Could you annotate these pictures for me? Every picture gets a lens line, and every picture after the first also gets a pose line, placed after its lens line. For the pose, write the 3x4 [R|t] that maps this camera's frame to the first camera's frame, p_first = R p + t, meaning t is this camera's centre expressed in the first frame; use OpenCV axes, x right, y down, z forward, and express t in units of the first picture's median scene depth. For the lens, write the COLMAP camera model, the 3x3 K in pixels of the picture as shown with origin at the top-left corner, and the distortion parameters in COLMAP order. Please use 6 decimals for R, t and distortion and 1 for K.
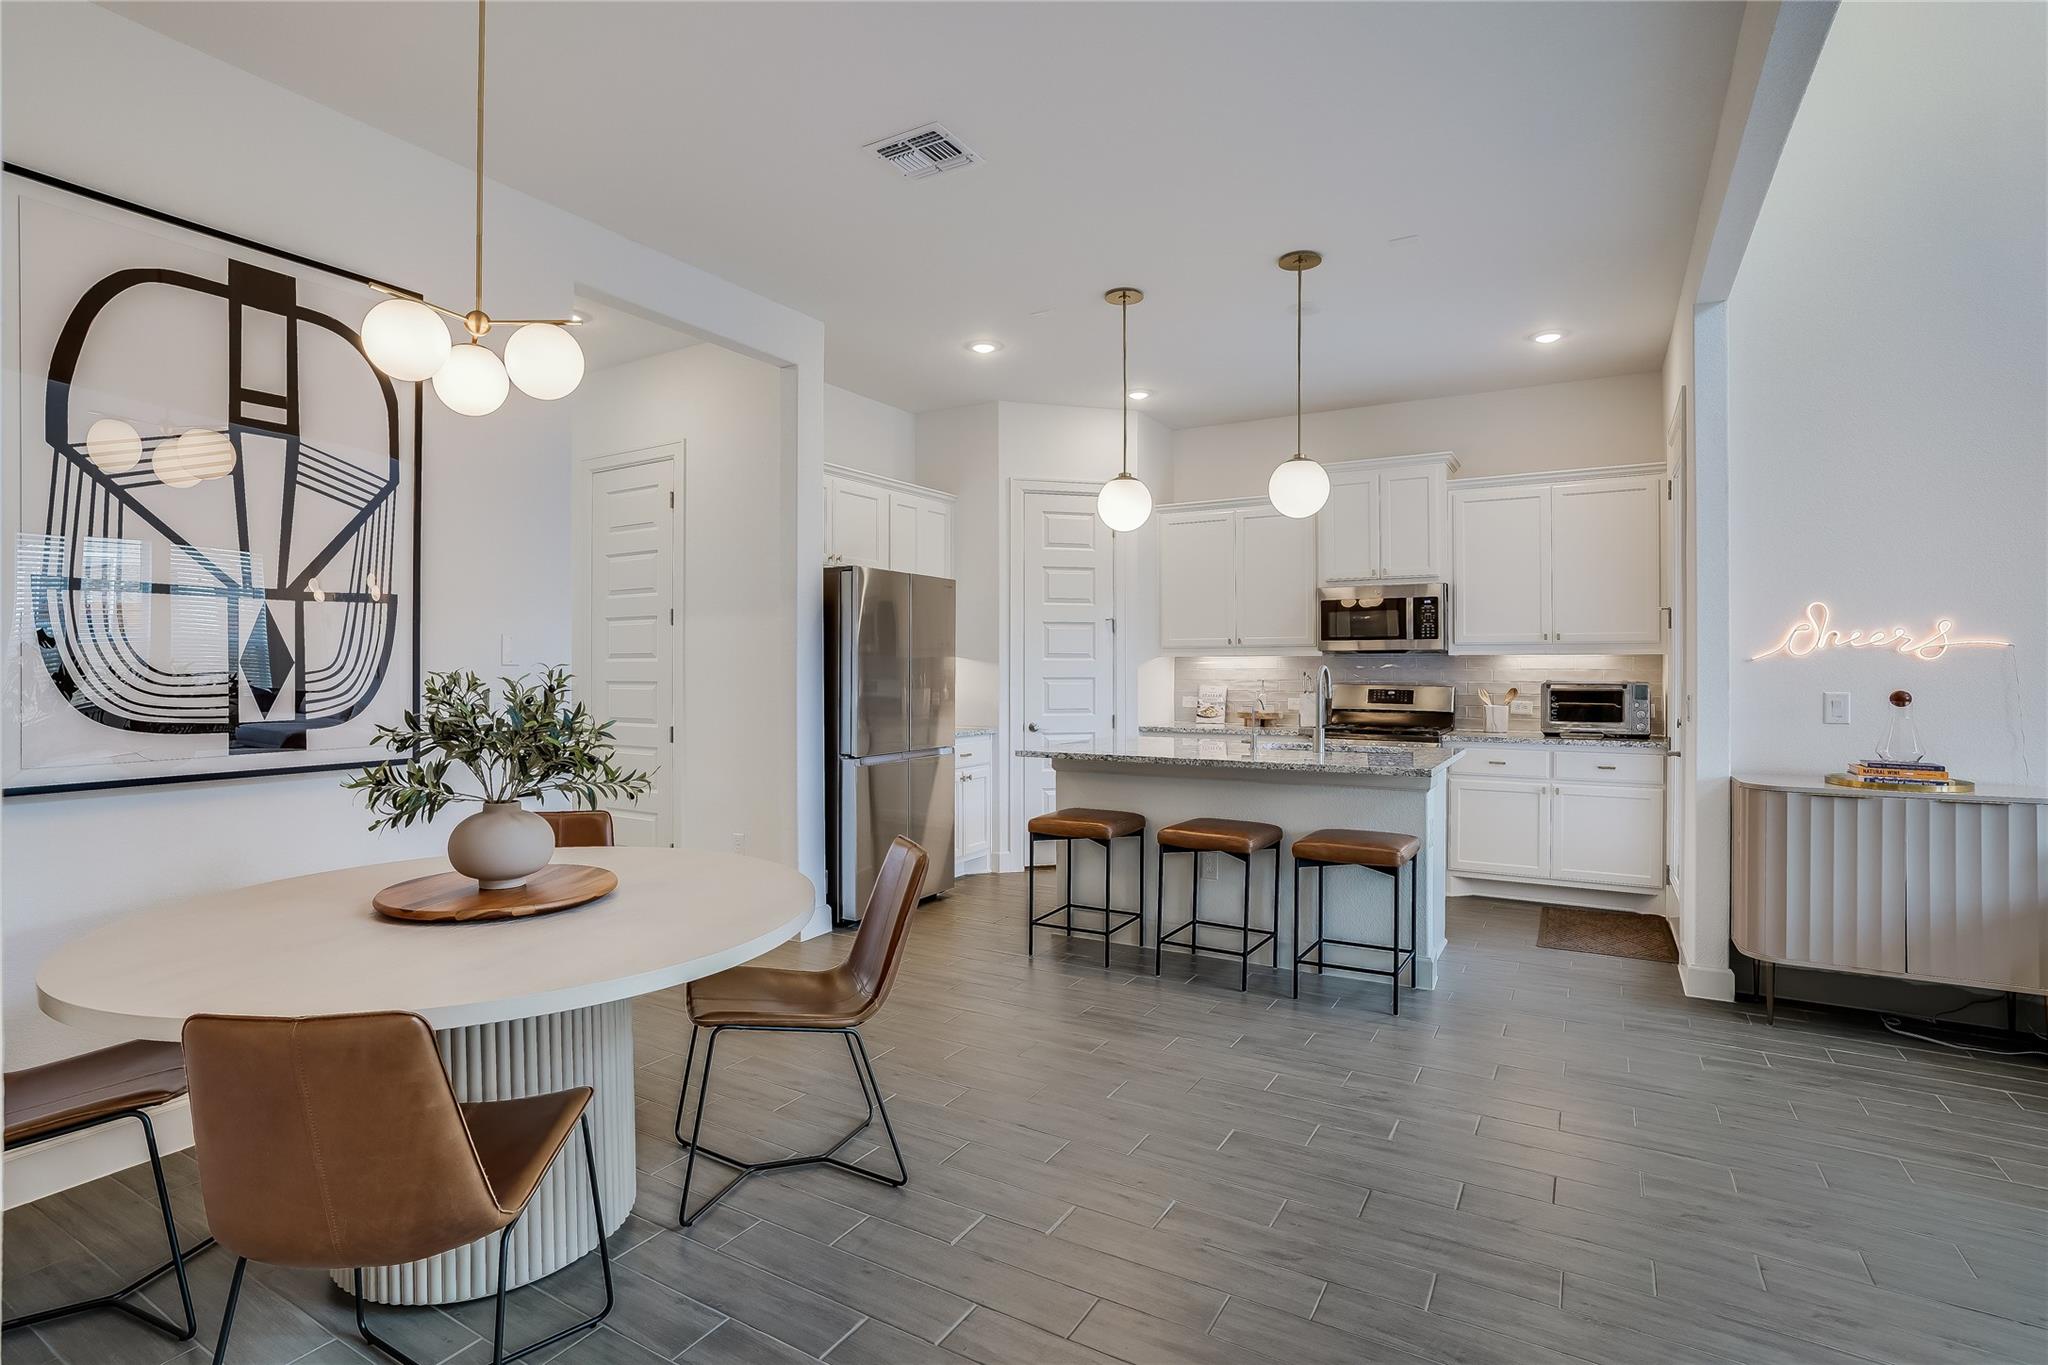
lens RADIAL K [[1003.2, 0, 1016.5], [0, 1003.2, 678.0], [0, 0, 1]] dist [-0.005166, -0.000226]
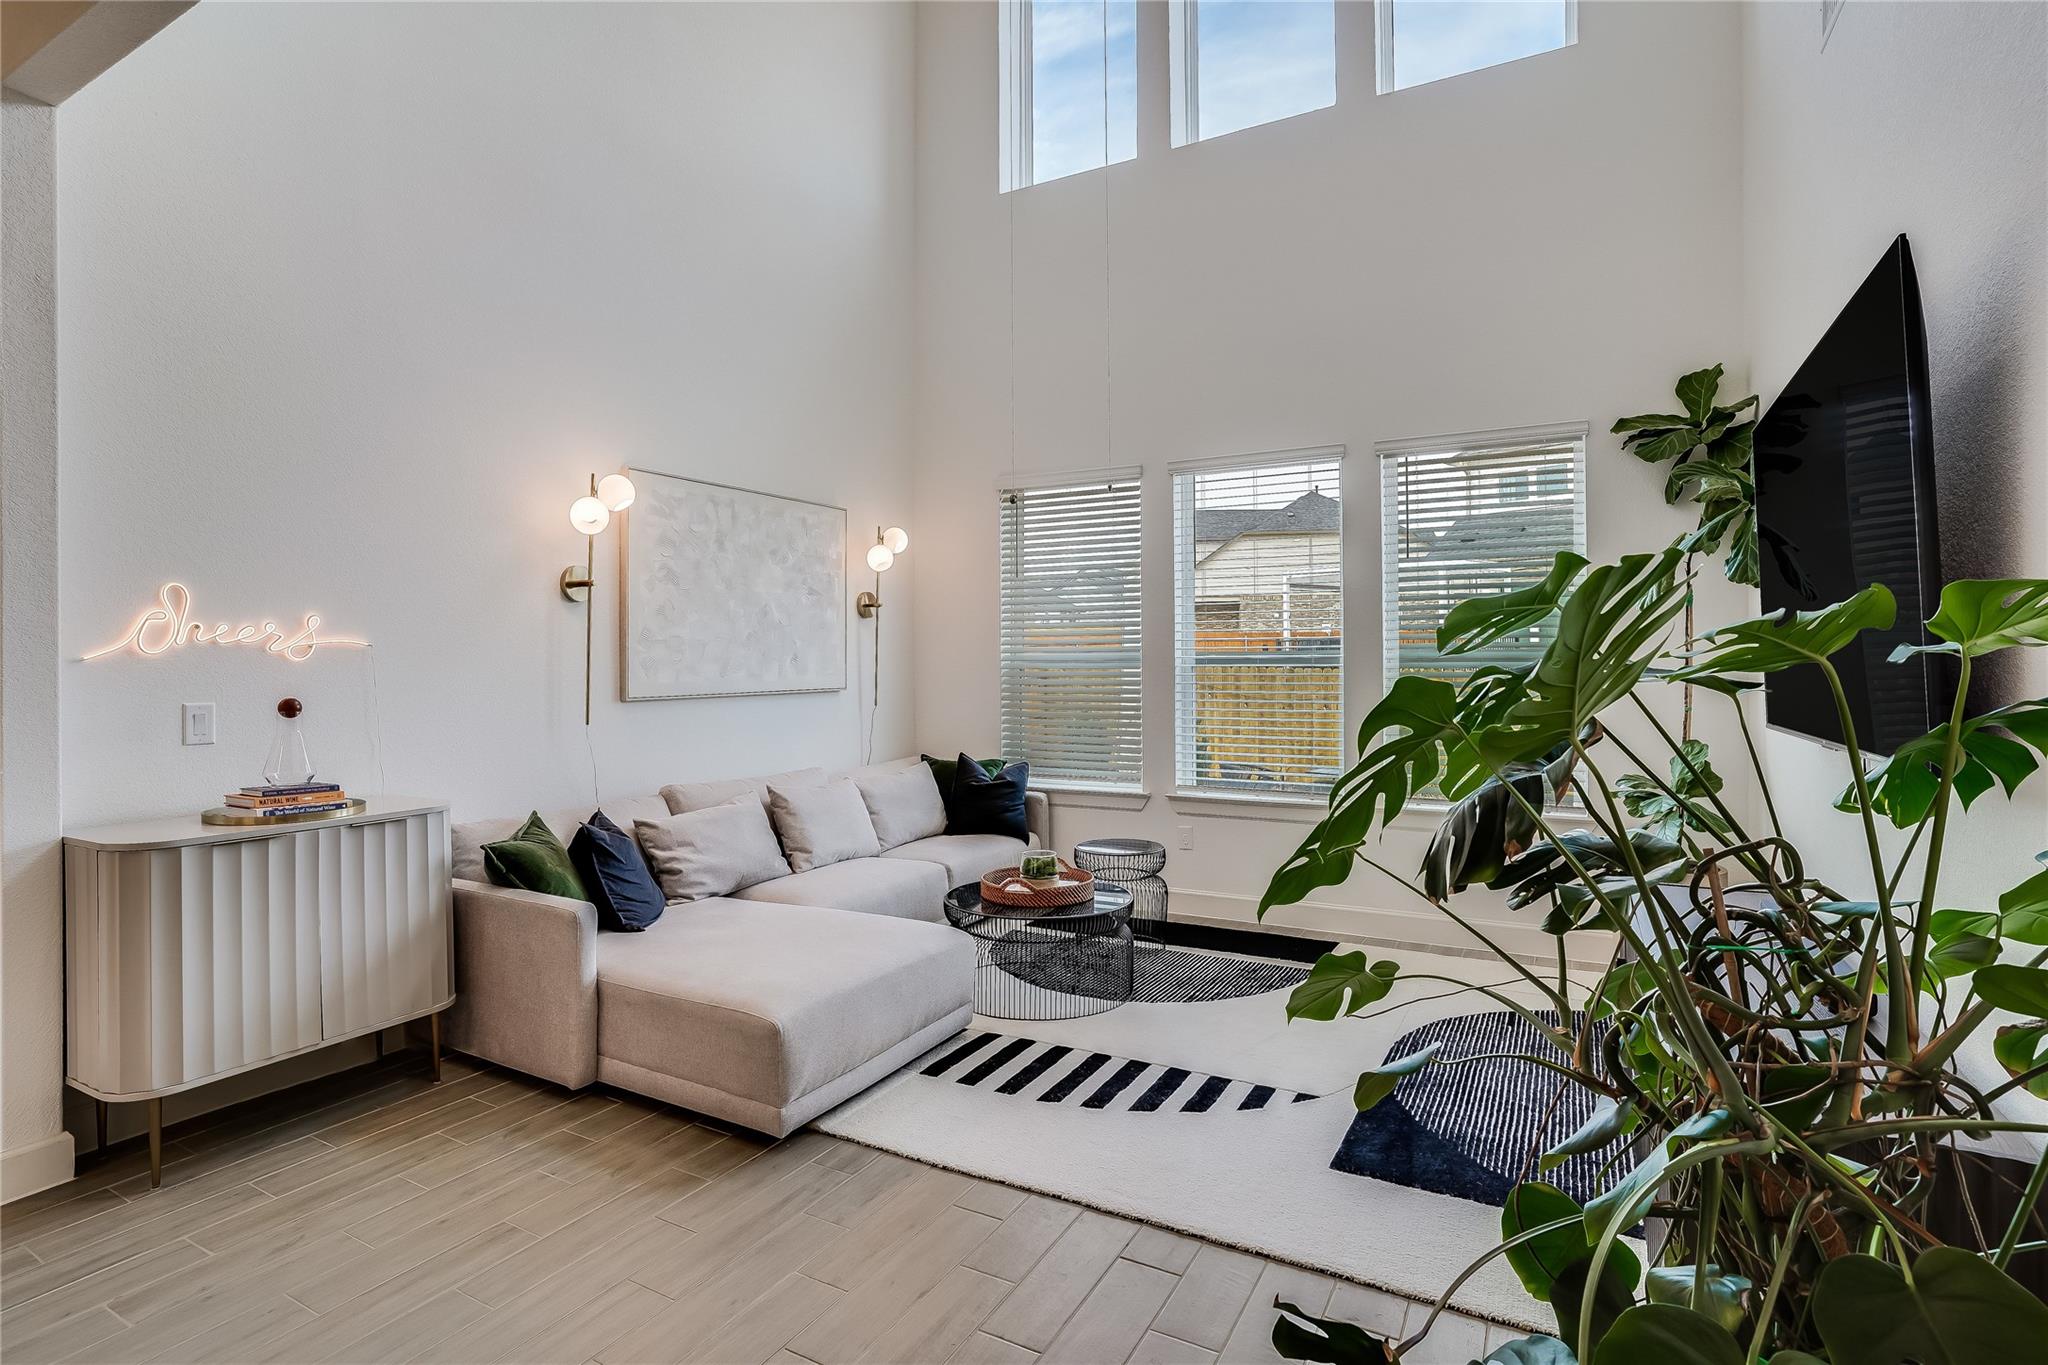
lens RADIAL K [[1003.2, 0, 1017.2], [0, 1003.2, 672.5], [0, 0, 1]] dist [-0.005166, -0.000226]
pose [[0.003528, -0.007260, 0.999967, 0.065126], [0.010285, 0.999921, 0.007223, -0.008549], [-0.999941, 0.010259, 0.003603, 0.396089]]
